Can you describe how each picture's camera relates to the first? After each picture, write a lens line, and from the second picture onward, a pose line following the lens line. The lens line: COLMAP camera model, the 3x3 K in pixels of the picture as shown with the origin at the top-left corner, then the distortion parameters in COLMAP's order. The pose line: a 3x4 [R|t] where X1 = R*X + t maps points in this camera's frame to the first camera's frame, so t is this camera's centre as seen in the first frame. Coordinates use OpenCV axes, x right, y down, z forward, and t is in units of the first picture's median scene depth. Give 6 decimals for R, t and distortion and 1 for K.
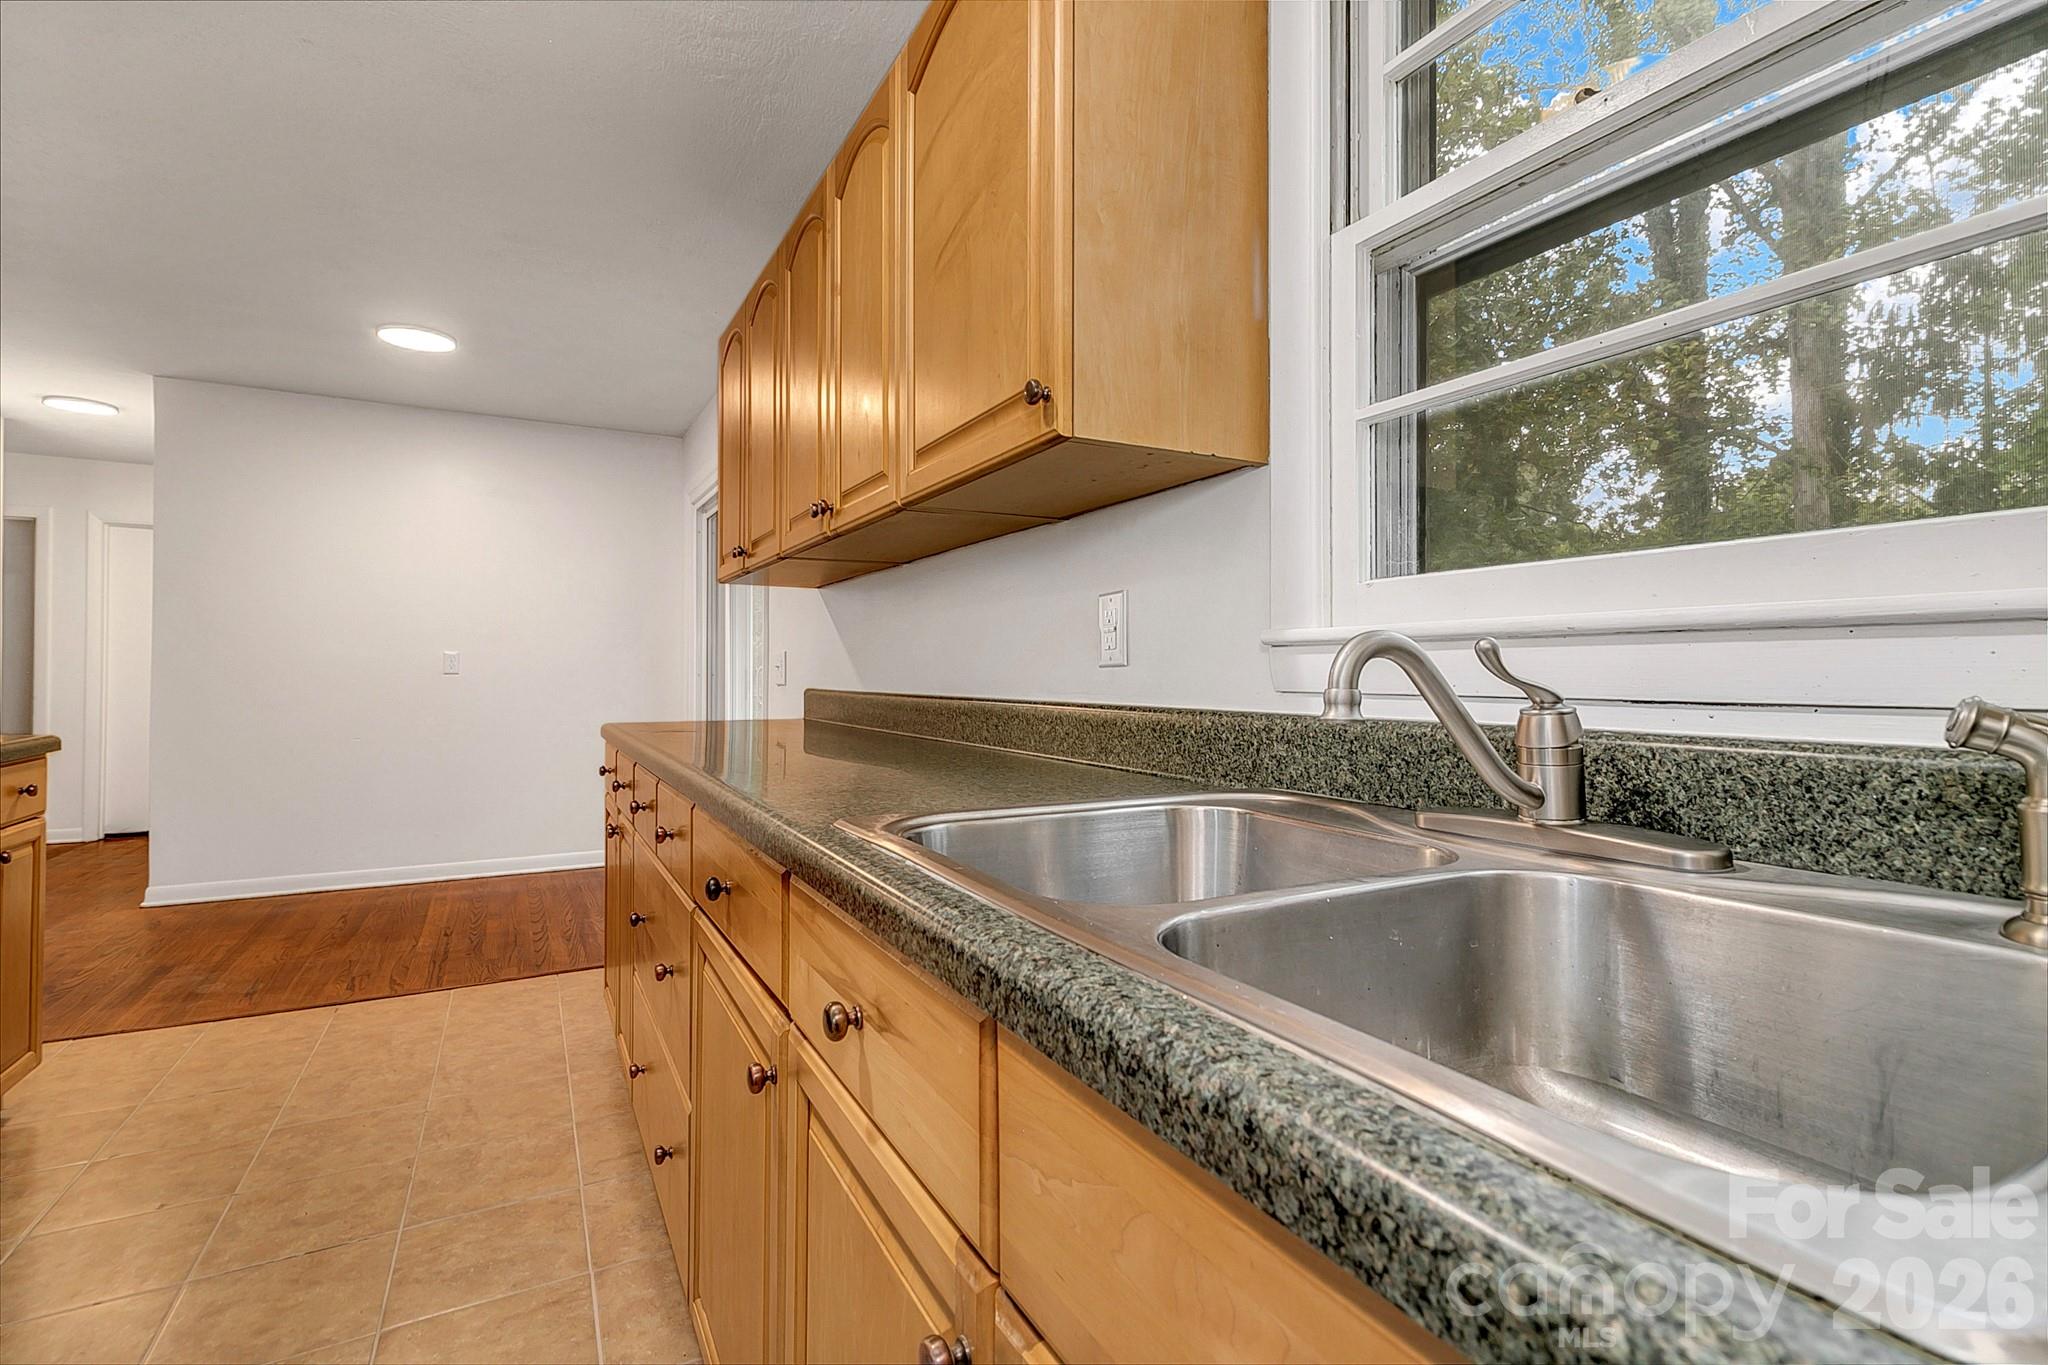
lens RADIAL K [[947.1, 0, 1022.2], [0, 947.1, 667.1], [0, 0, 1]] dist [0.004883, -0.000723]
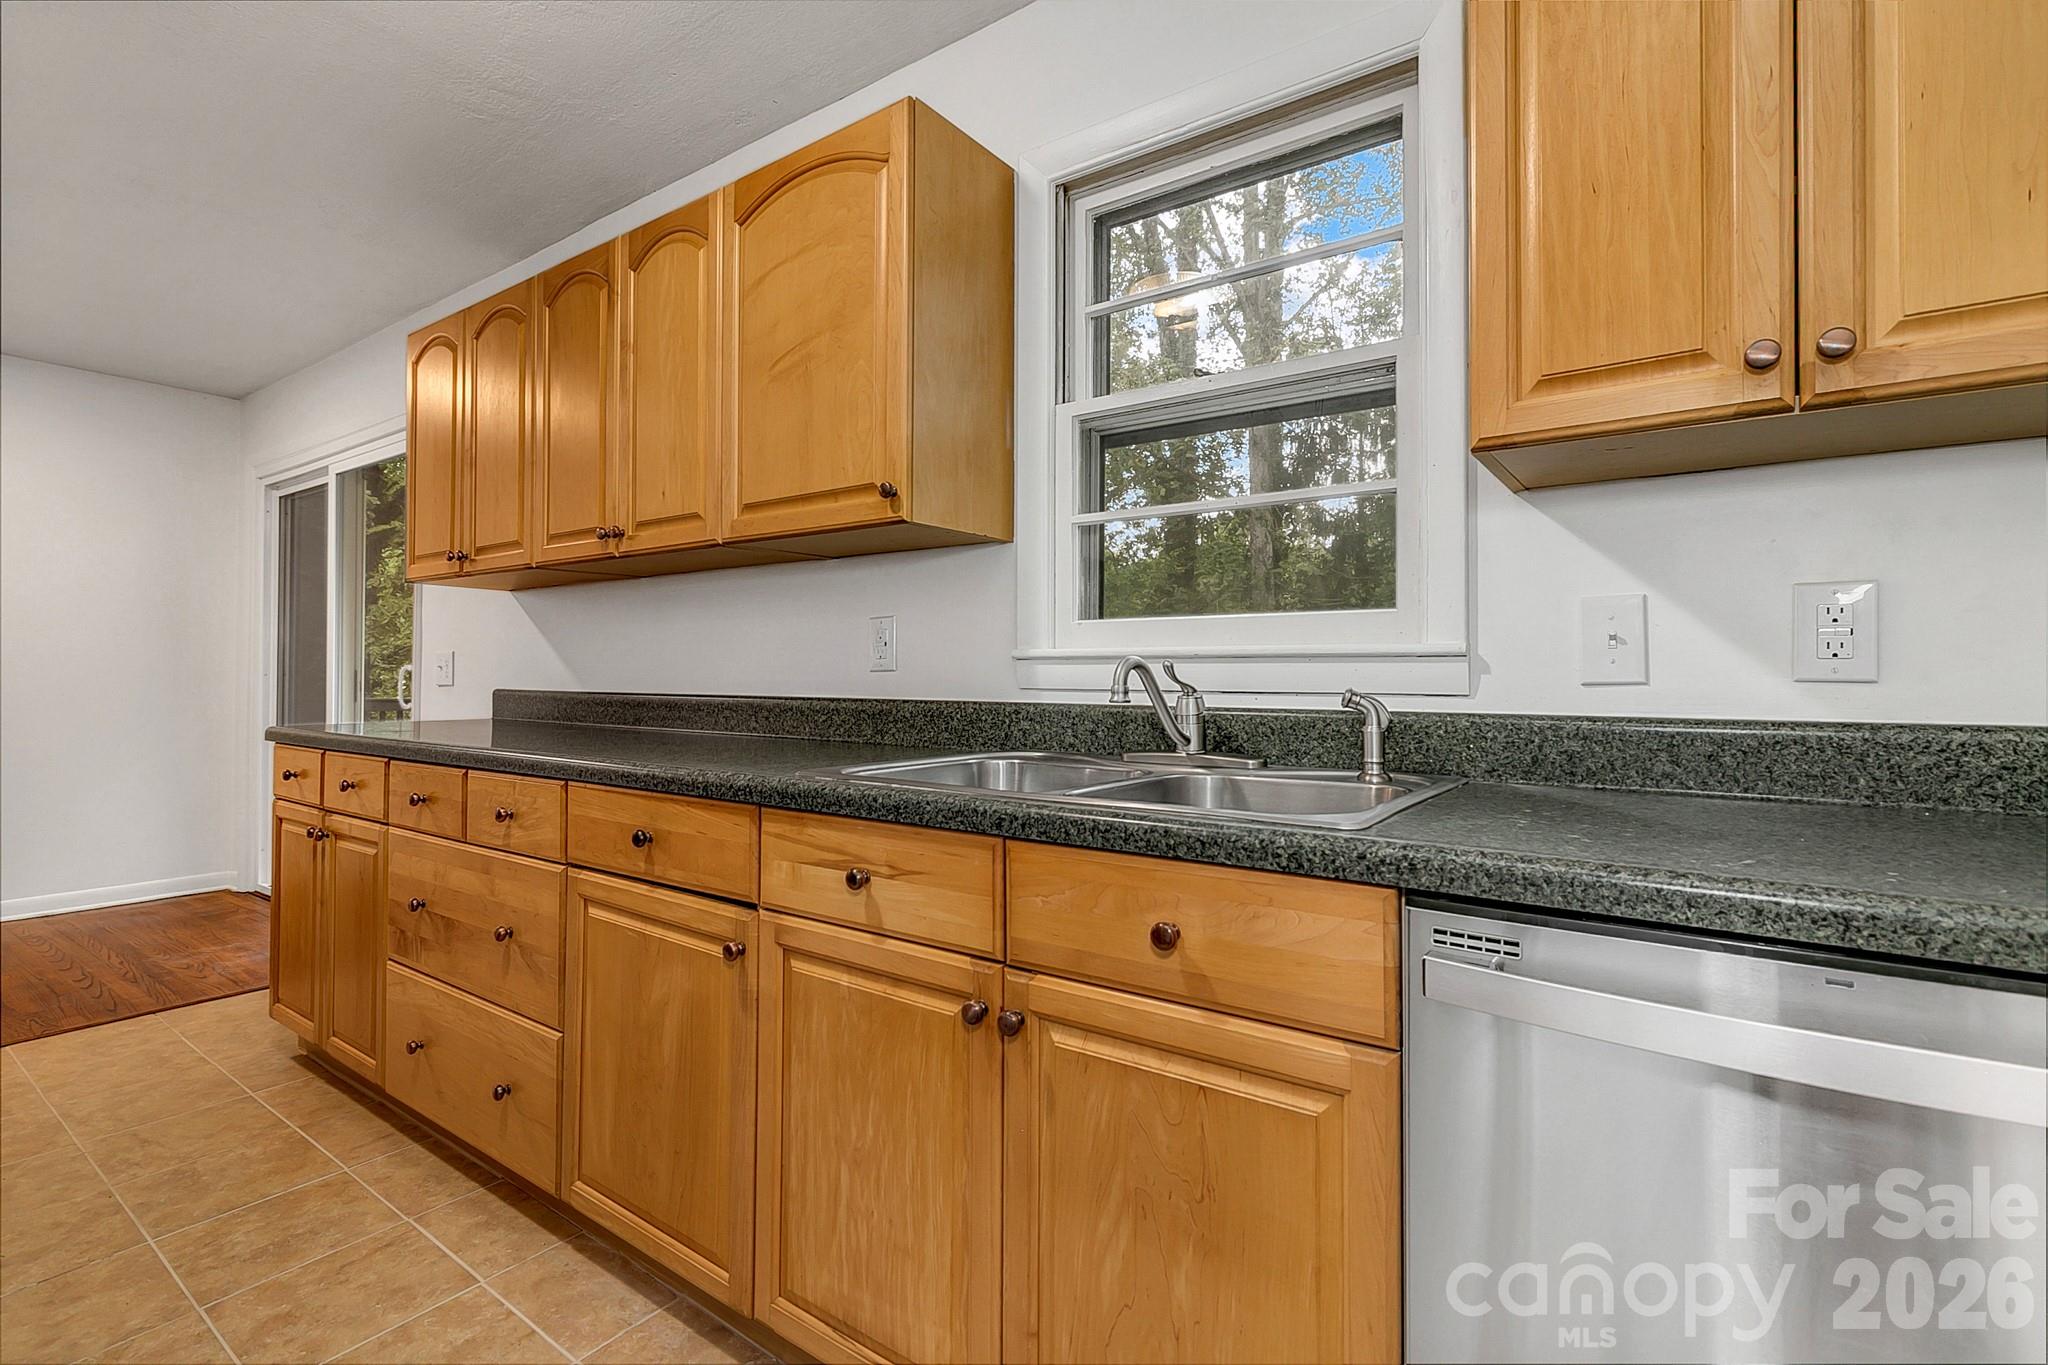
lens RADIAL K [[947.1, 0, 1030.2], [0, 947.1, 667.6], [0, 0, 1]] dist [0.004883, -0.000723]
pose [[0.897181, 0.006864, 0.441610, -0.255344], [-0.006754, 0.999976, -0.001822, -0.003825], [-0.441612, -0.001348, 0.897205, -0.258959]]
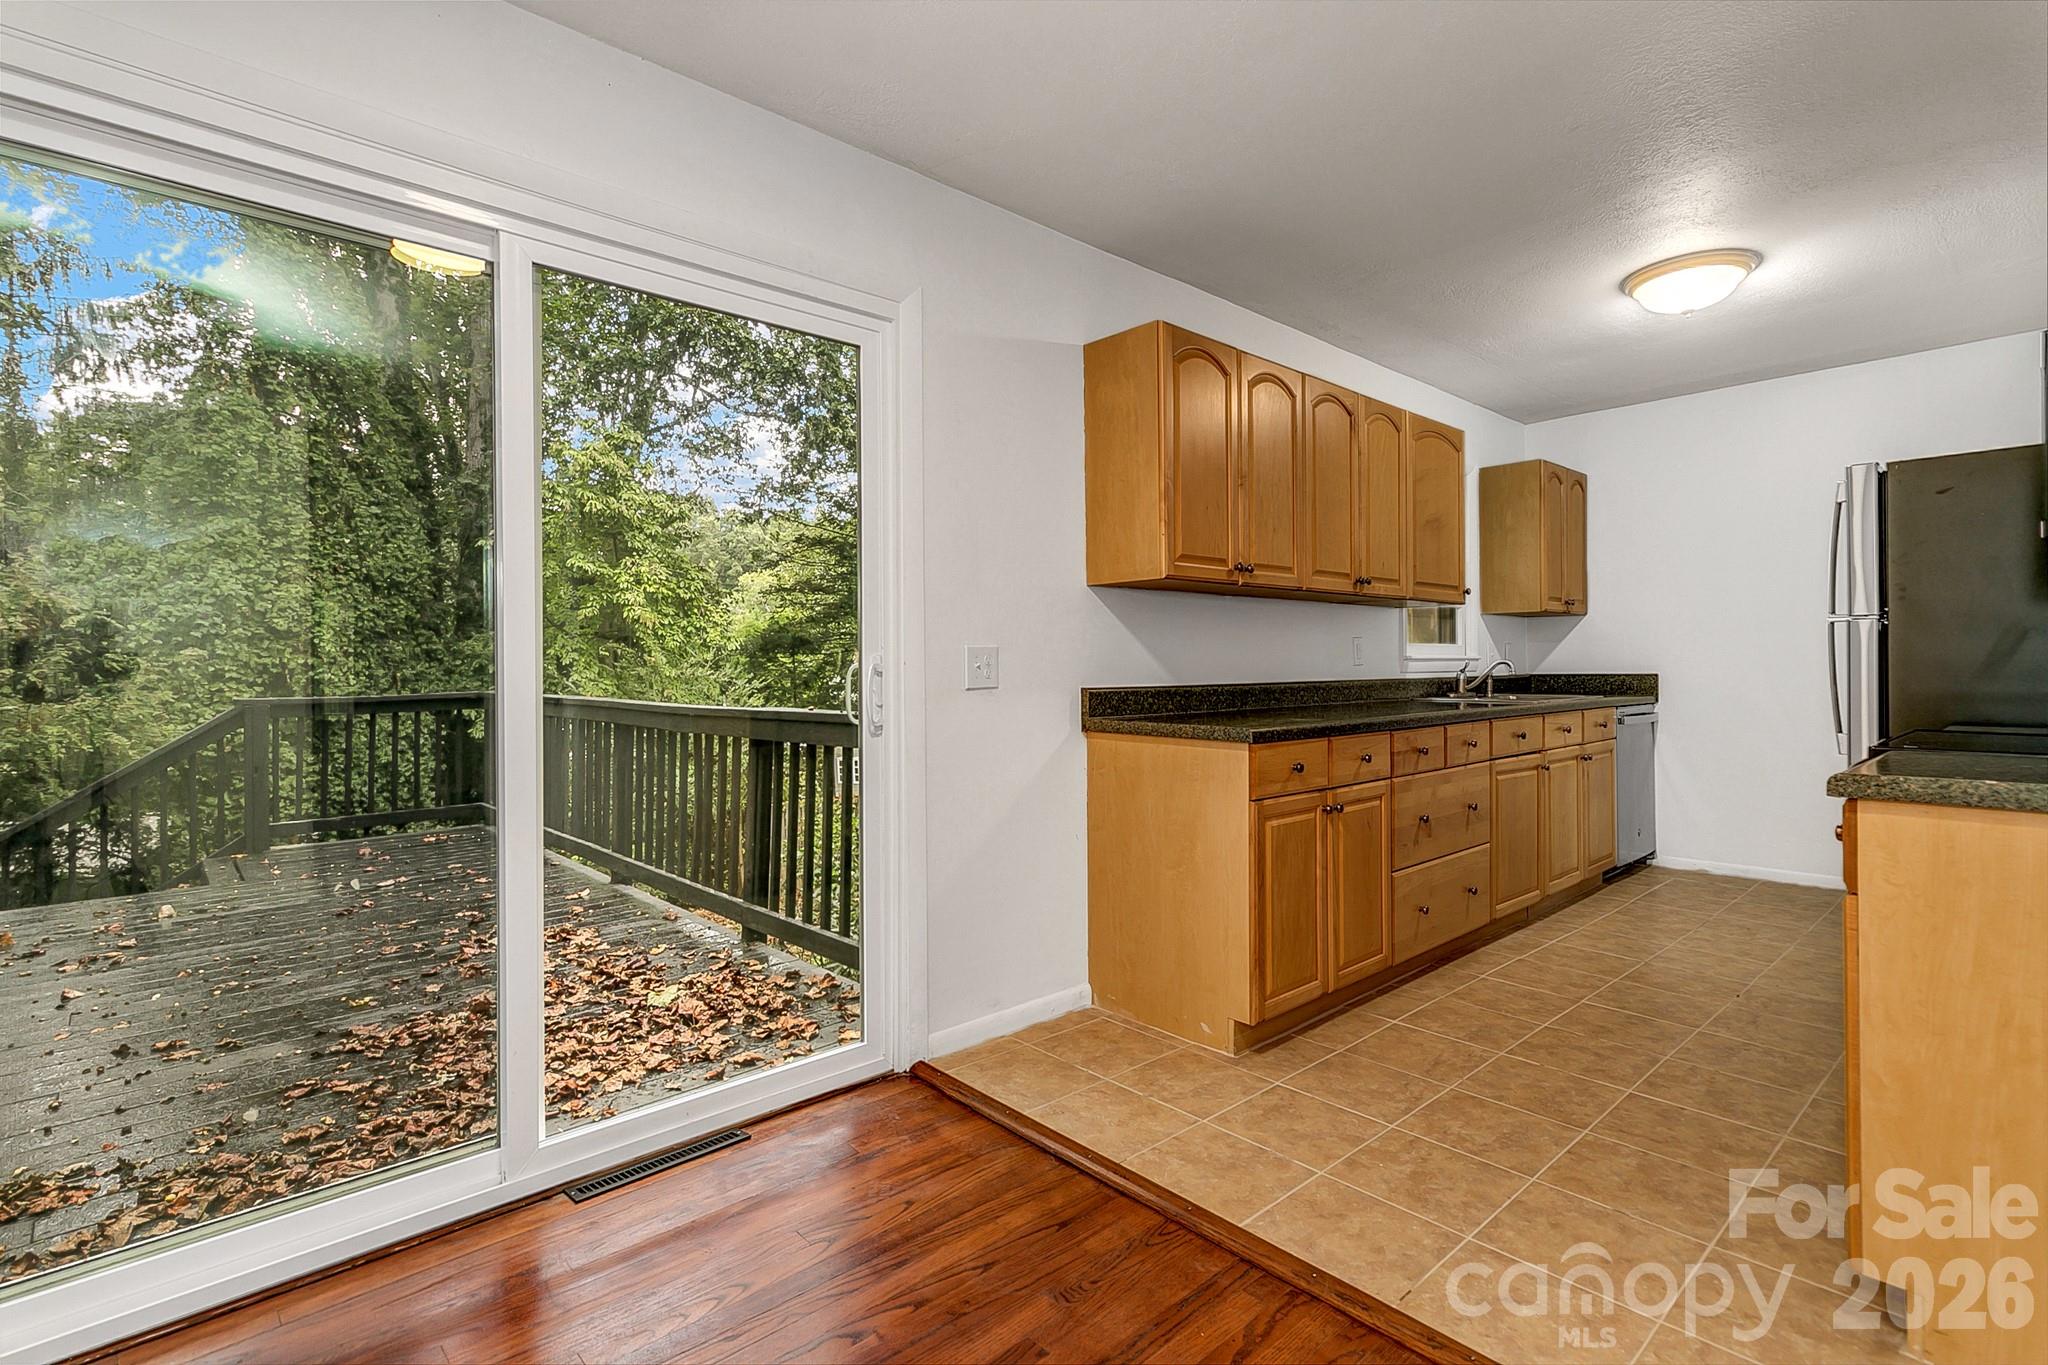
lens RADIAL K [[947.1, 0, 1040.9], [0, 947.1, 662.9], [0, 0, 1]] dist [0.004883, -0.000723]
pose [[-0.250444, 0.001742, 0.968130, -1.803651], [-0.001678, 0.999996, -0.002234, -0.000594], [-0.968130, -0.002184, -0.250440, 2.018965]]
